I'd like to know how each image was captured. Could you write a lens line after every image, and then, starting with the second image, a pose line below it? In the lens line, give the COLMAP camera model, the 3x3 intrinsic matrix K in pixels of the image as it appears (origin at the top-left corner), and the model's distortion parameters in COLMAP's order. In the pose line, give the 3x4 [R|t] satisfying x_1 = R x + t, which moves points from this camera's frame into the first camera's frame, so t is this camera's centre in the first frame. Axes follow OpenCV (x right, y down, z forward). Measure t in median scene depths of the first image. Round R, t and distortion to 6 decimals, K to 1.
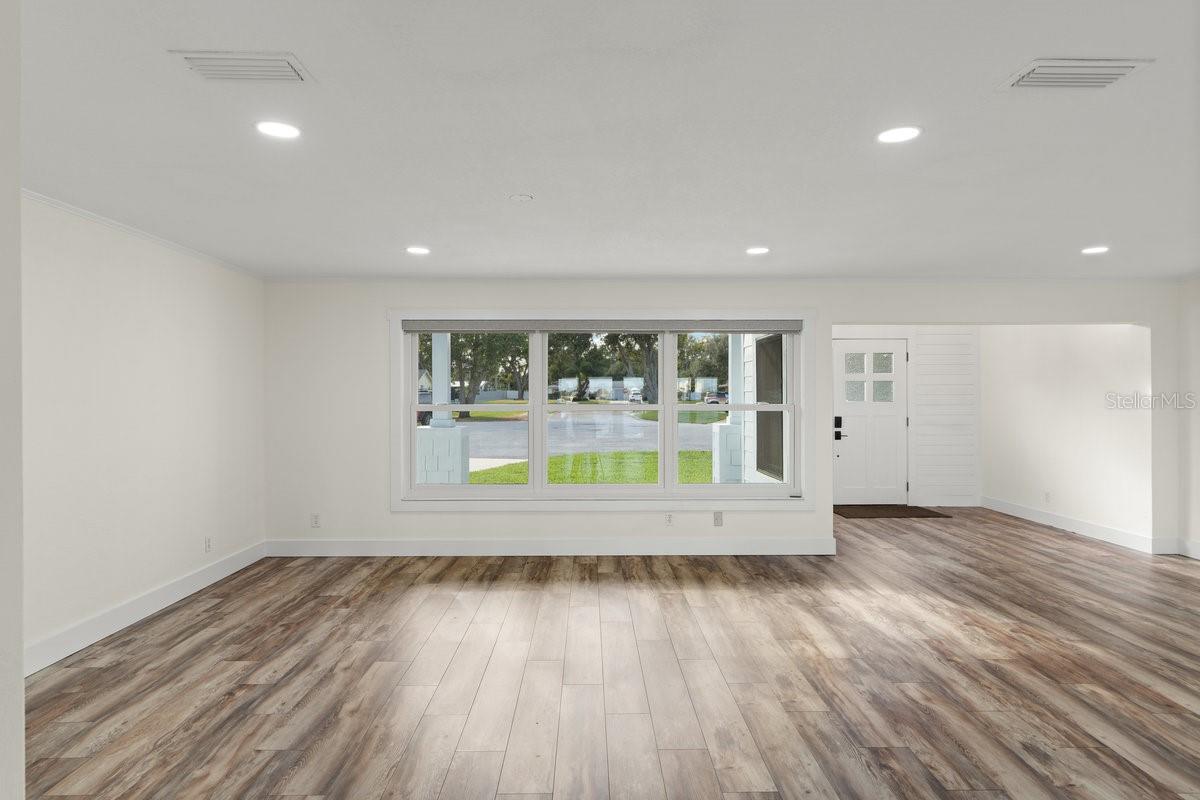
lens RADIAL K [[722.9, 0, 598.9], [0, 722.9, 376.6], [0, 0, 1]] dist [0.005030, 0.000286]
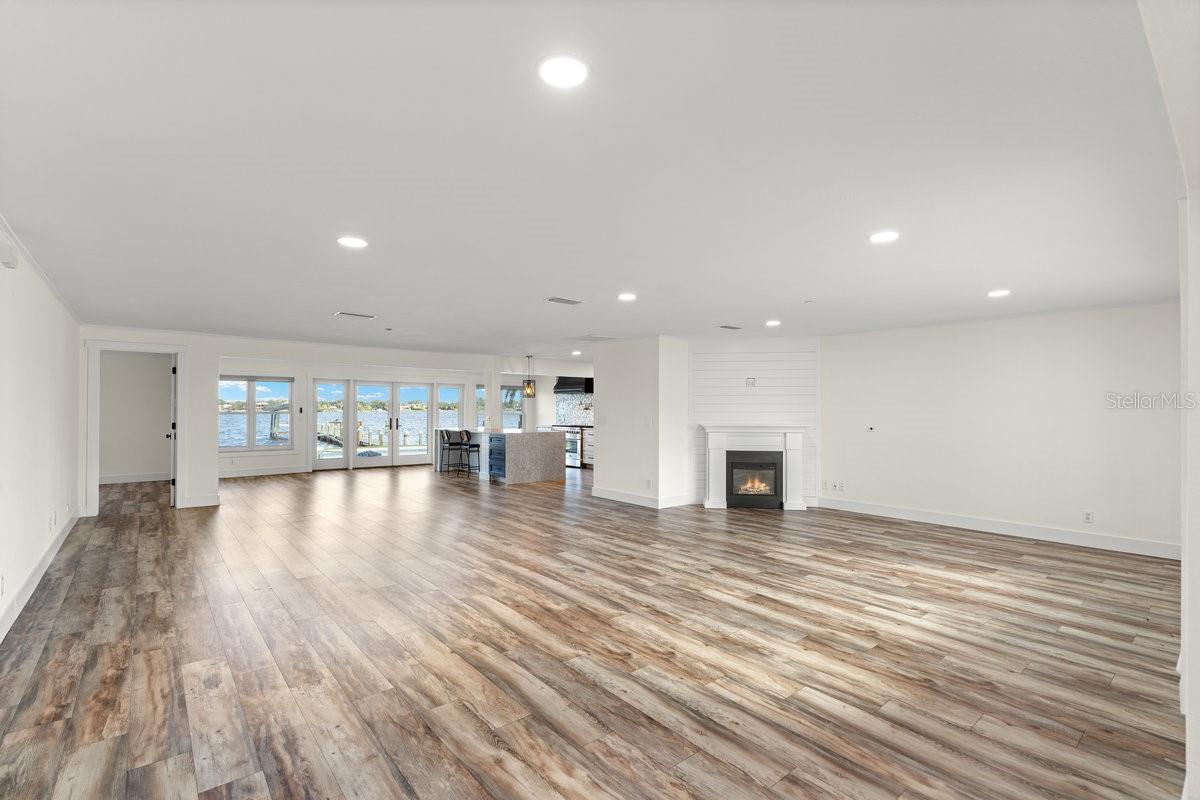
lens RADIAL K [[545.6, 0, 589.1], [0, 545.6, 407.1], [0, 0, 1]] dist [-0.003982, 0.000328]
pose [[-0.789431, -0.006682, -0.613803, 1.034616], [0.012635, 0.999552, -0.027131, 0.046484], [0.613710, -0.029173, -0.788993, 1.514202]]
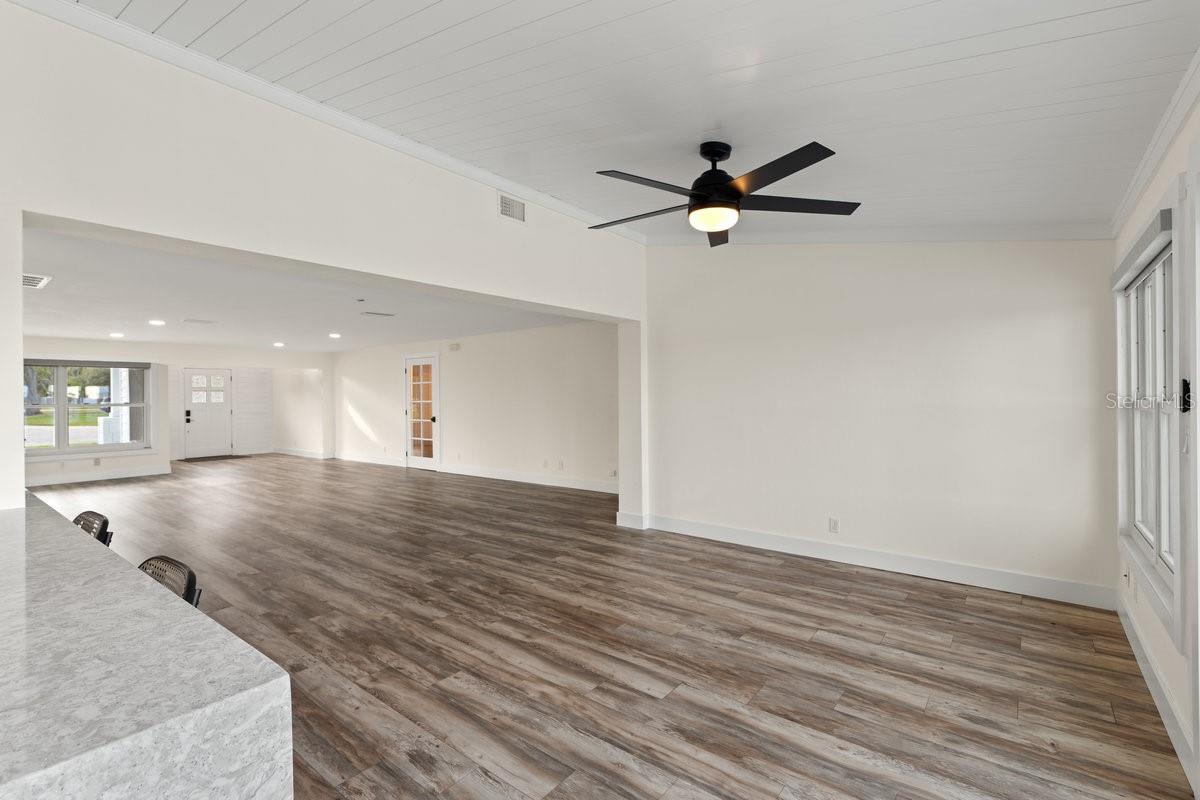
lens RADIAL K [[545.6, 0, 599.7], [0, 545.6, 395.1], [0, 0, 1]] dist [-0.003982, 0.000328]
pose [[0.633015, -0.002298, 0.774136, -0.174106], [-0.012453, 0.999836, 0.013151, -0.032578], [-0.774039, -0.017965, 0.632883, -1.479390]]
